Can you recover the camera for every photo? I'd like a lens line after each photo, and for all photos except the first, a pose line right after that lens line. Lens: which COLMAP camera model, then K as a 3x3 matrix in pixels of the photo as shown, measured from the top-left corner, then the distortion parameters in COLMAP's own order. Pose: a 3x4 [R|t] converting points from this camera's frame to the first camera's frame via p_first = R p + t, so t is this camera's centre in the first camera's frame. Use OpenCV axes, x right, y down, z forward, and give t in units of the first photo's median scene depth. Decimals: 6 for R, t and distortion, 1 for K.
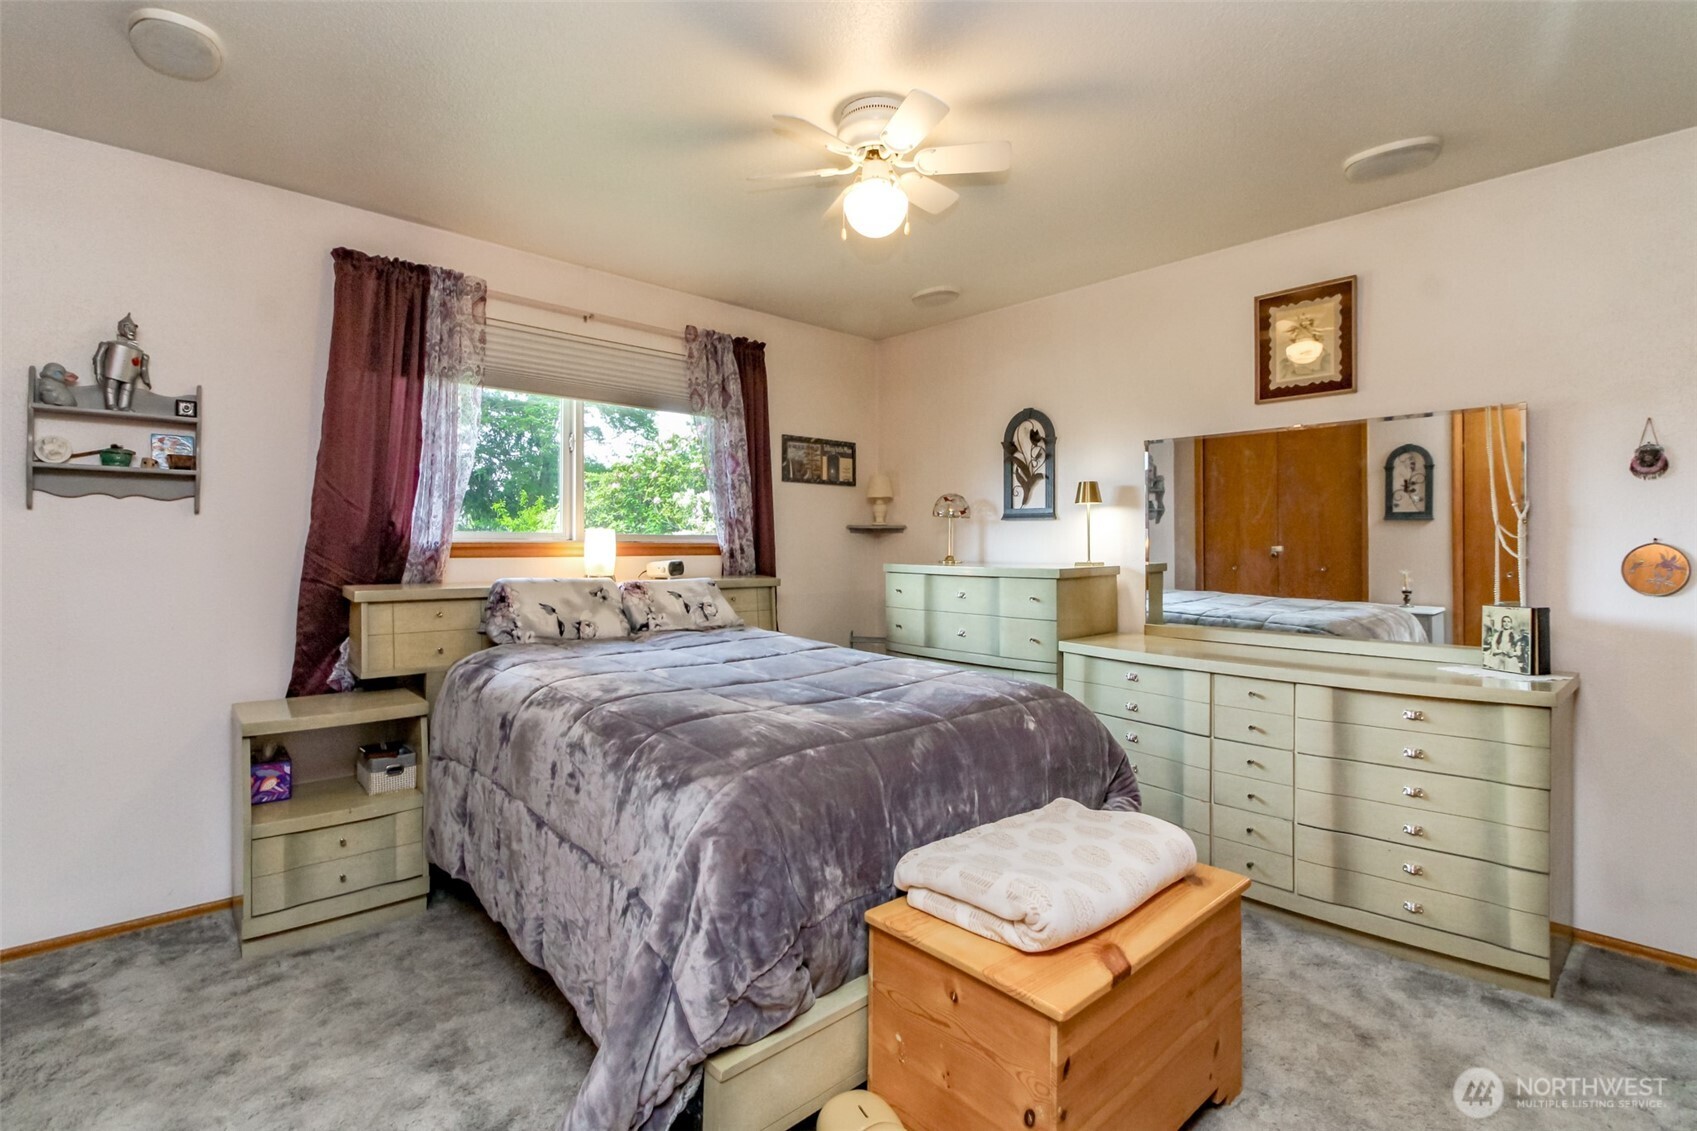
lens RADIAL K [[773.4, 0, 825.7], [0, 773.4, 533.1], [0, 0, 1]] dist [0.002037, -0.000495]
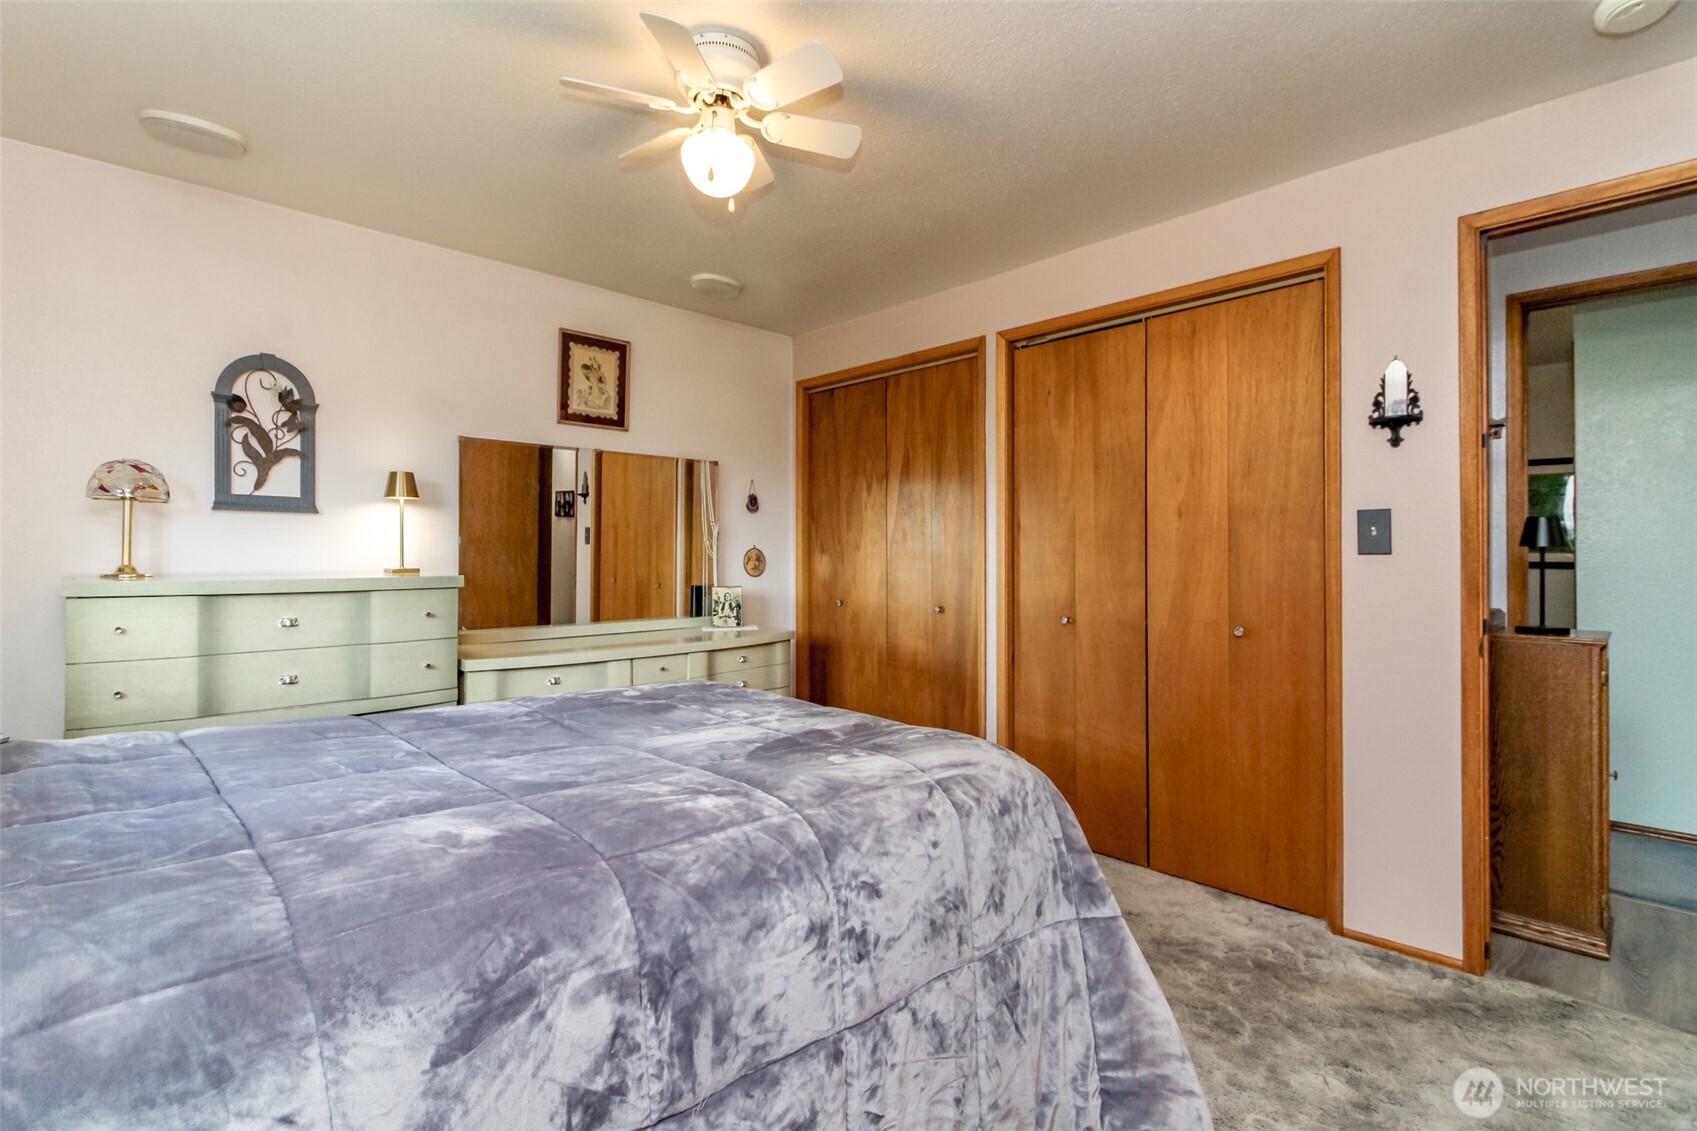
lens RADIAL K [[773.4, 0, 825.7], [0, 773.4, 533.1], [0, 0, 1]] dist [0.002037, -0.000495]
pose [[-0.021898, 0.021651, 0.999526, -0.438503], [-0.019236, 0.999571, -0.022074, 0.008136], [-0.999575, -0.019710, -0.021472, 0.487291]]
